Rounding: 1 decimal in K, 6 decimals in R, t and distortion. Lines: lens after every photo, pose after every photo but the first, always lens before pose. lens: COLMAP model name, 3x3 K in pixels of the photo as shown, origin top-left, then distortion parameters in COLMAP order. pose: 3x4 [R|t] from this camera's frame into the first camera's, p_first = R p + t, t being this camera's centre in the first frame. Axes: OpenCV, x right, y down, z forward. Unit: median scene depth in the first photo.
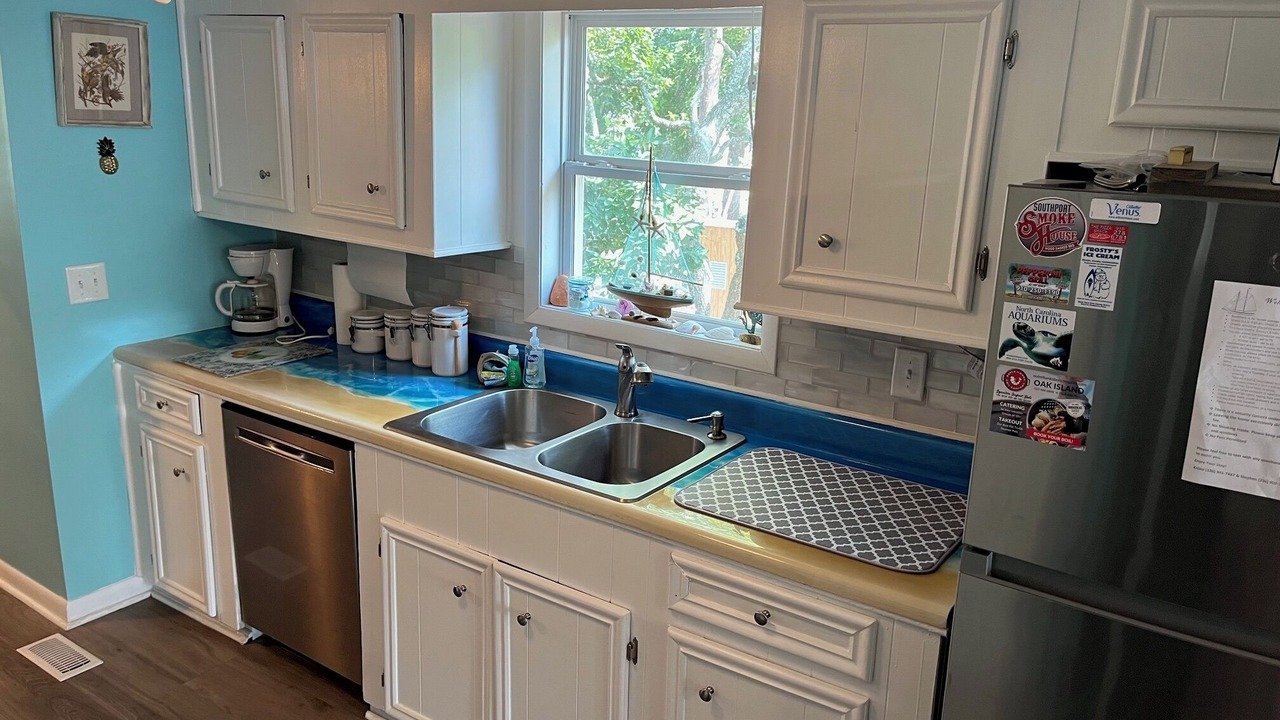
lens RADIAL K [[976.0, 0, 640.0], [0, 976.0, 360.0], [0, 0, 1]] dist [0.071494, -0.089259]
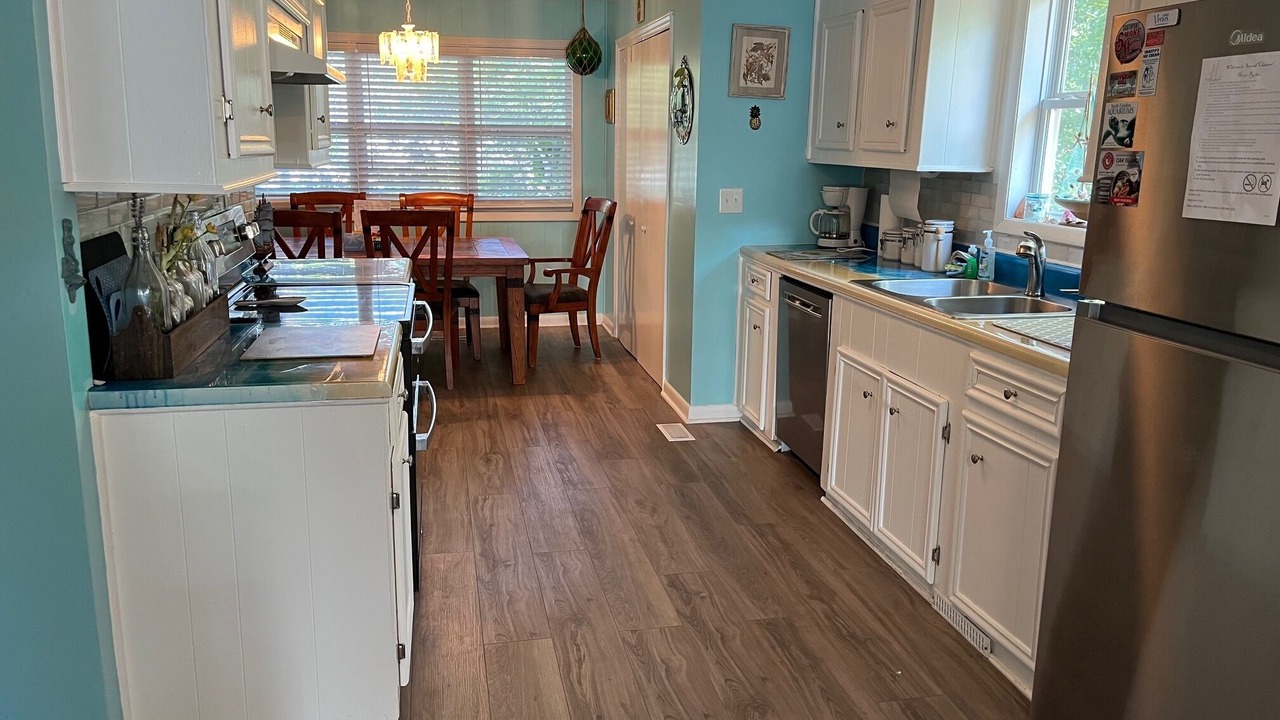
lens RADIAL K [[966.5, 0, 636.0], [0, 966.5, 372.6], [0, 0, 1]] dist [0.053692, -0.070639]
pose [[0.719502, 0.139132, -0.680411, 0.436330], [-0.171297, 0.985011, 0.020279, 0.197203], [0.673034, 0.101962, 0.732550, -0.200214]]
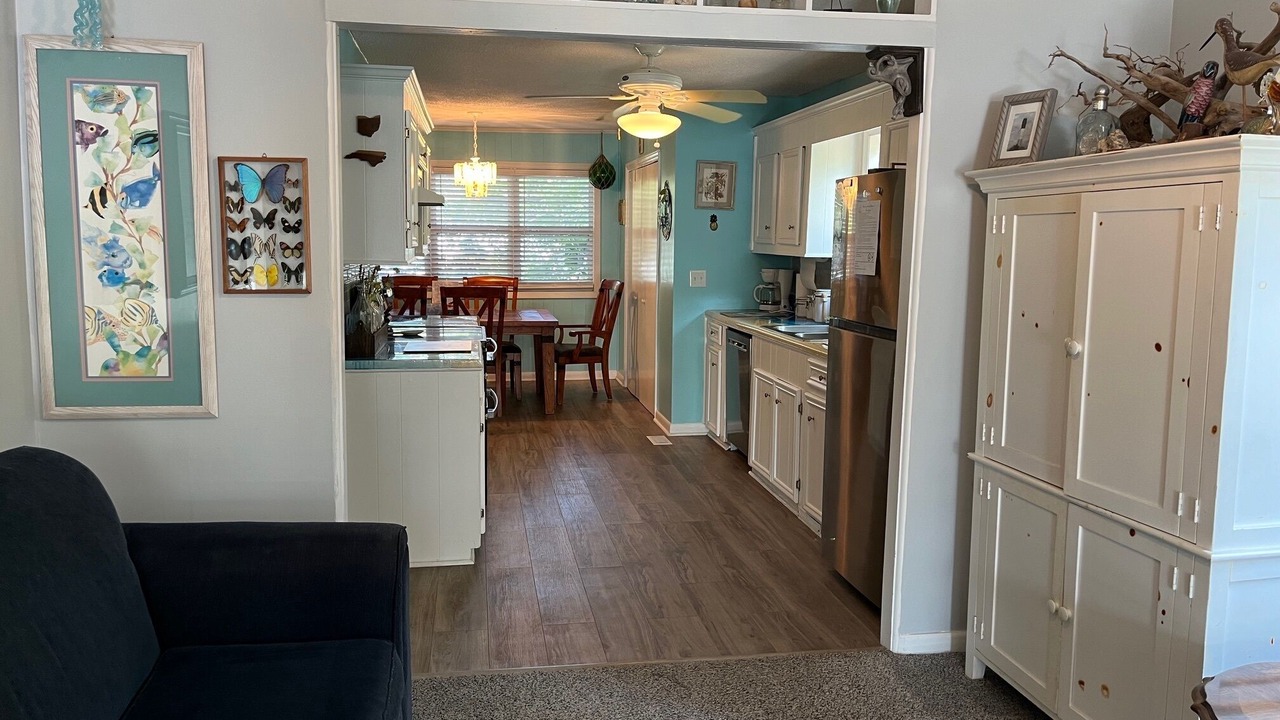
lens RADIAL K [[966.5, 0, 636.0], [0, 966.5, 372.6], [0, 0, 1]] dist [0.053692, -0.070639]
pose [[0.694605, 0.075604, -0.715408, 0.992179], [-0.176033, 0.982093, -0.067128, 0.325471], [0.697522, 0.172562, 0.695475, -0.623796]]
